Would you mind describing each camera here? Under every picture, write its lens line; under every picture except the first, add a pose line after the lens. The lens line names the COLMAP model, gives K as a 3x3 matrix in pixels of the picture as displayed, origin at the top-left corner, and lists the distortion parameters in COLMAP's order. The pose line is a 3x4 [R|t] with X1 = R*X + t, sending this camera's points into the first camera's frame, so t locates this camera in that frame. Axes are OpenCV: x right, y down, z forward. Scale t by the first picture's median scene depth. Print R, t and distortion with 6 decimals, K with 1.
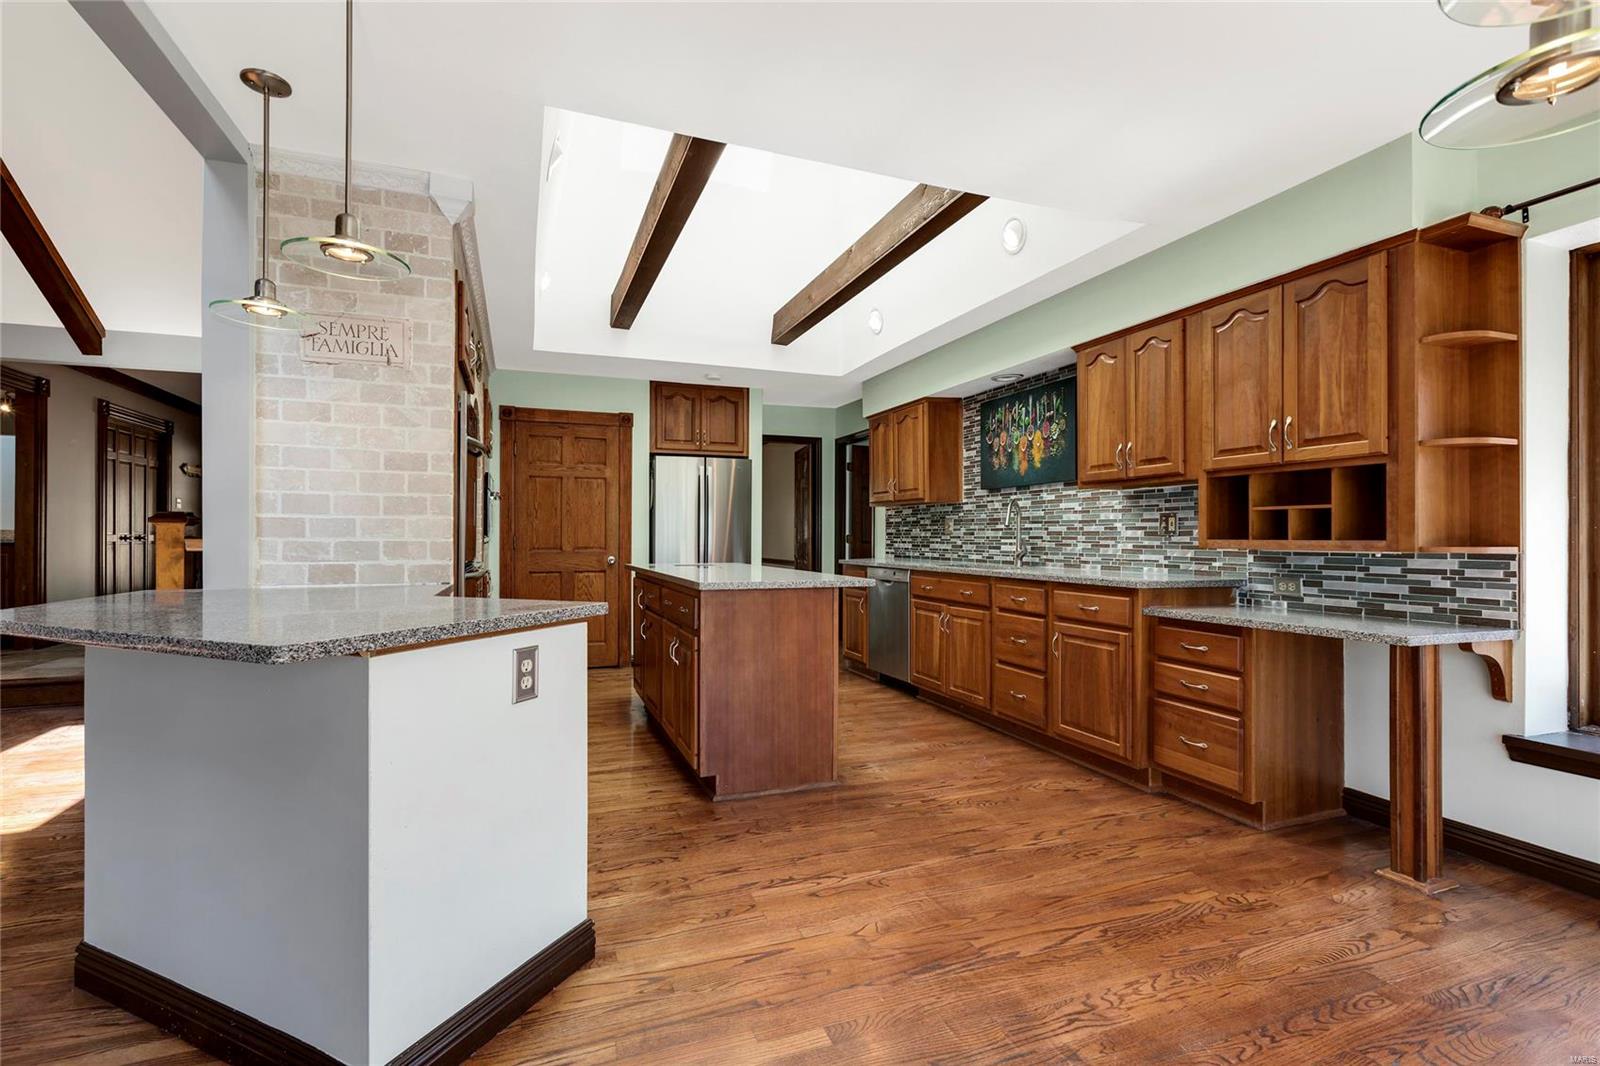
lens RADIAL K [[720.4, 0, 792.2], [0, 720.4, 524.6], [0, 0, 1]] dist [0.002504, -0.000086]
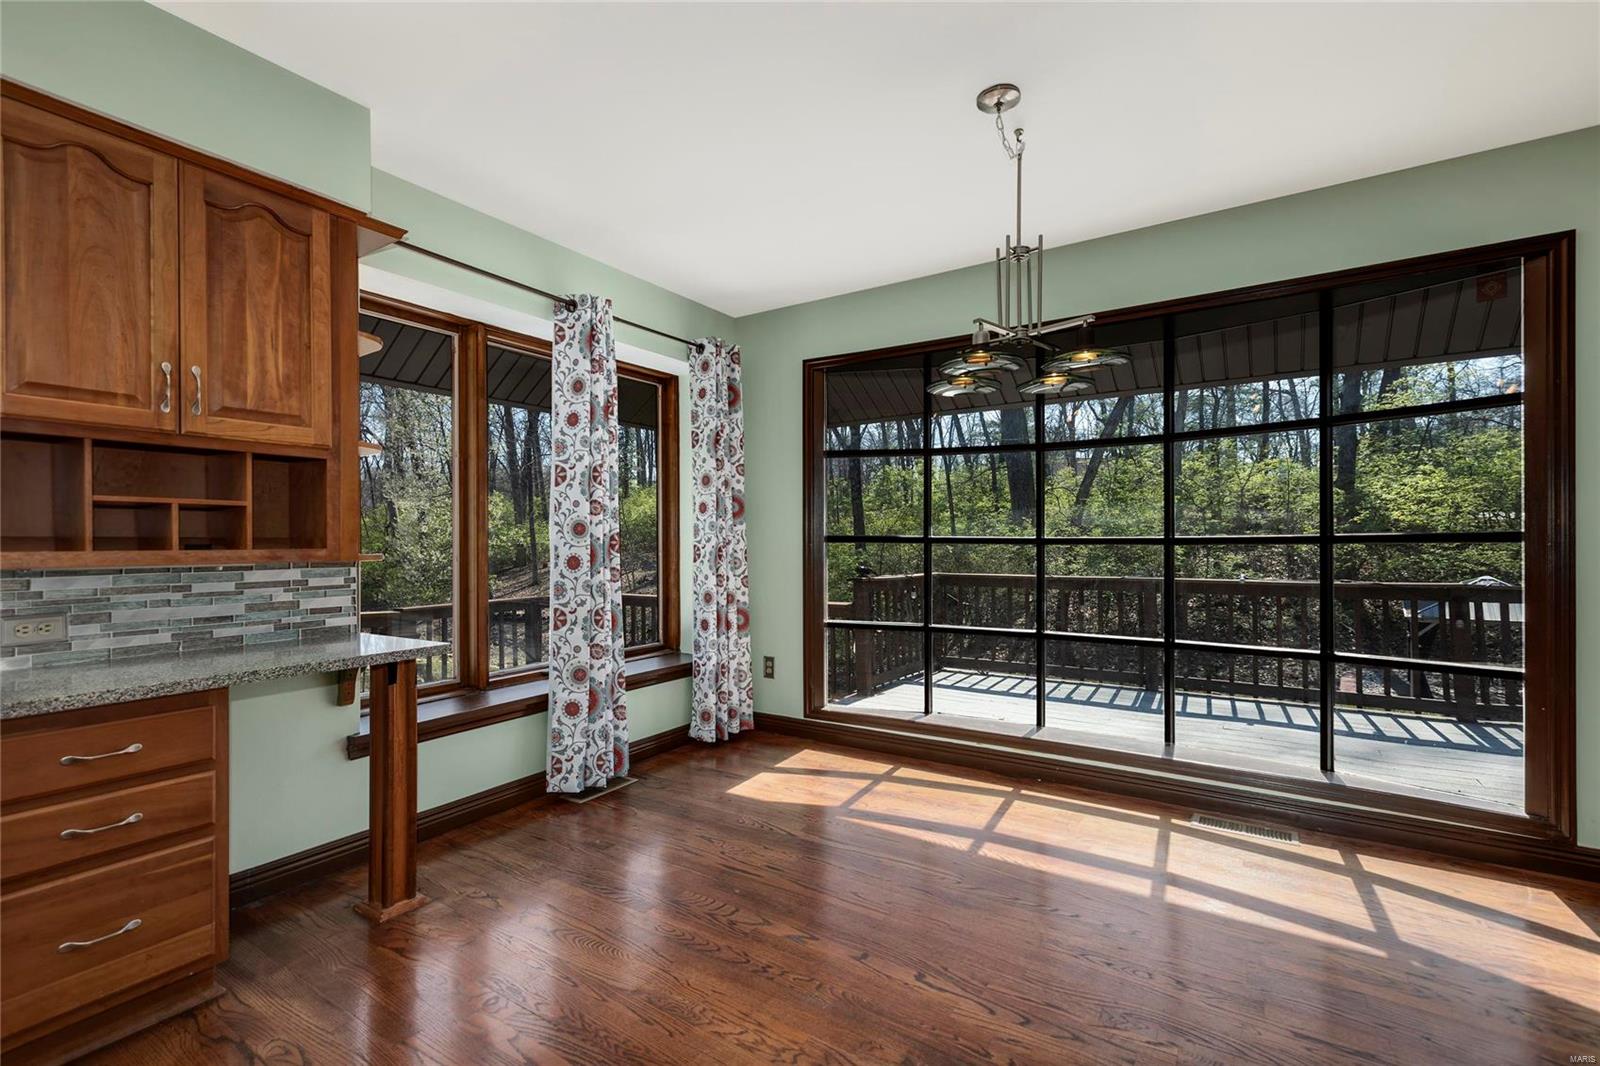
lens RADIAL K [[711.6, 0, 800.0], [0, 711.6, 533.0], [0, 0, 1]] dist [0.002470, 0.000211]
pose [[-0.598003, 0.008306, 0.801451, -0.183959], [-0.011236, 0.999761, -0.018745, 0.011980], [-0.801415, -0.020215, -0.597767, 0.981861]]
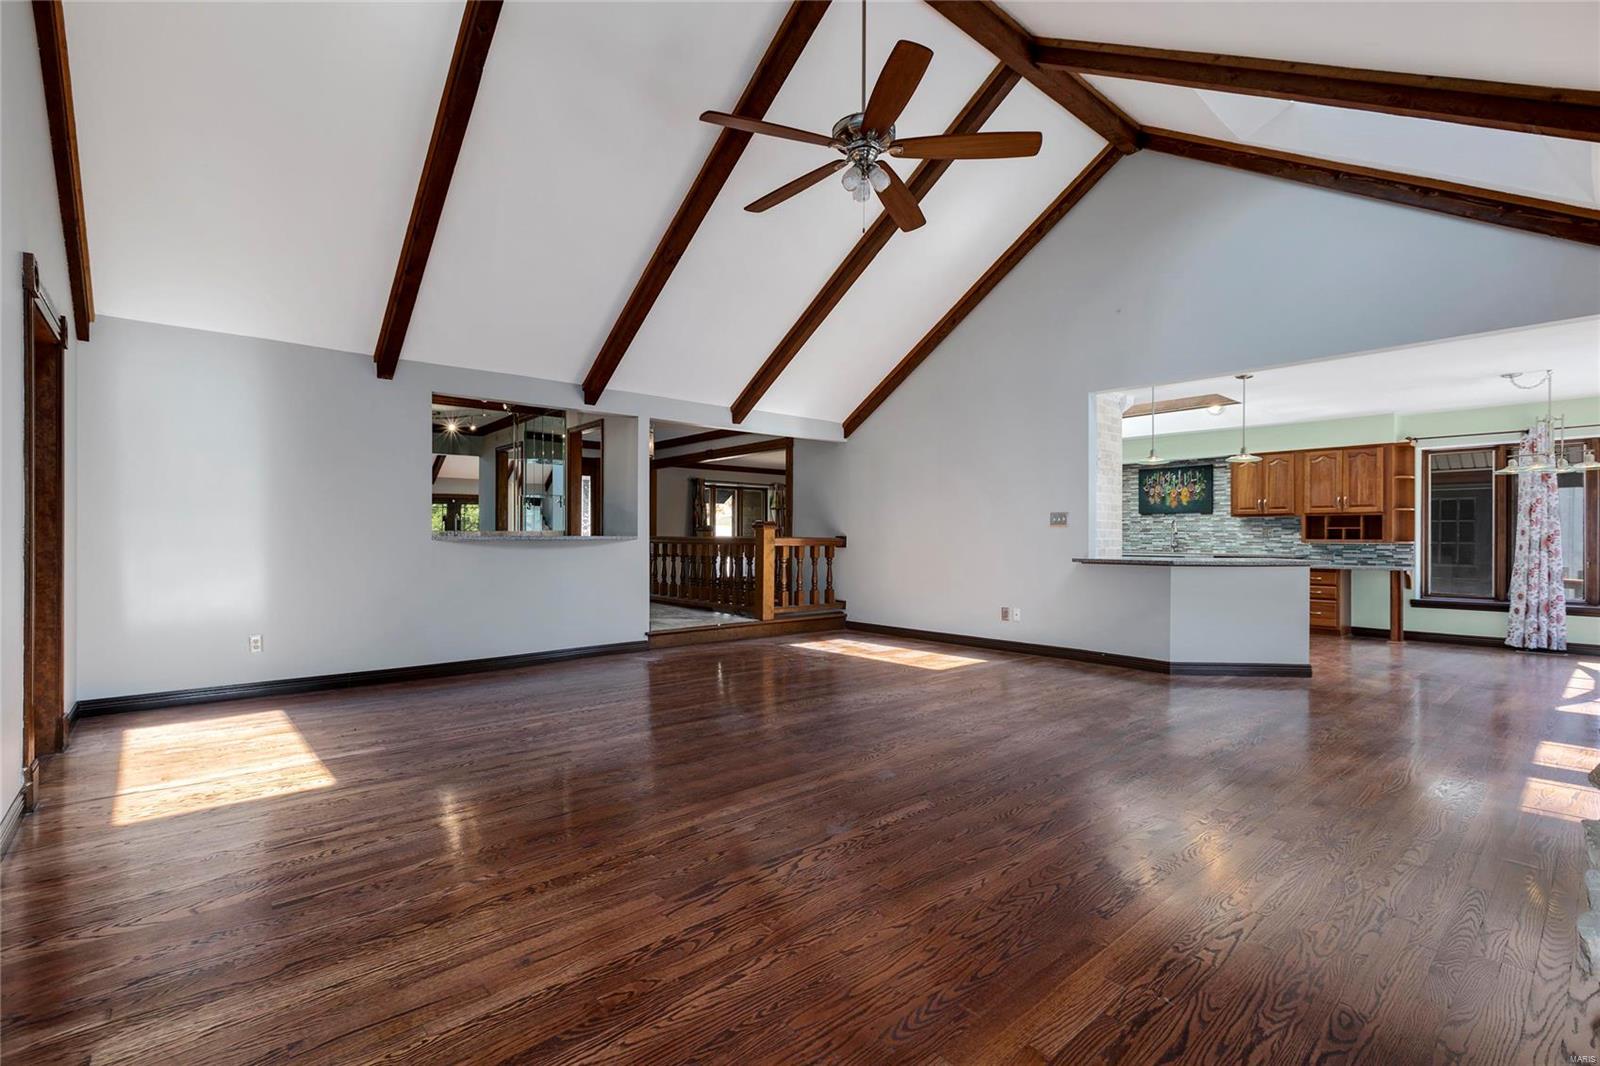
lens RADIAL K [[720.4, 0, 792.2], [0, 720.4, 524.6], [0, 0, 1]] dist [0.002504, -0.000086]
pose [[0.935100, 0.007431, 0.354306, -2.488049], [-0.007891, 0.999969, -0.000144, -0.021155], [-0.354296, -0.002661, 0.935130, -0.945638]]
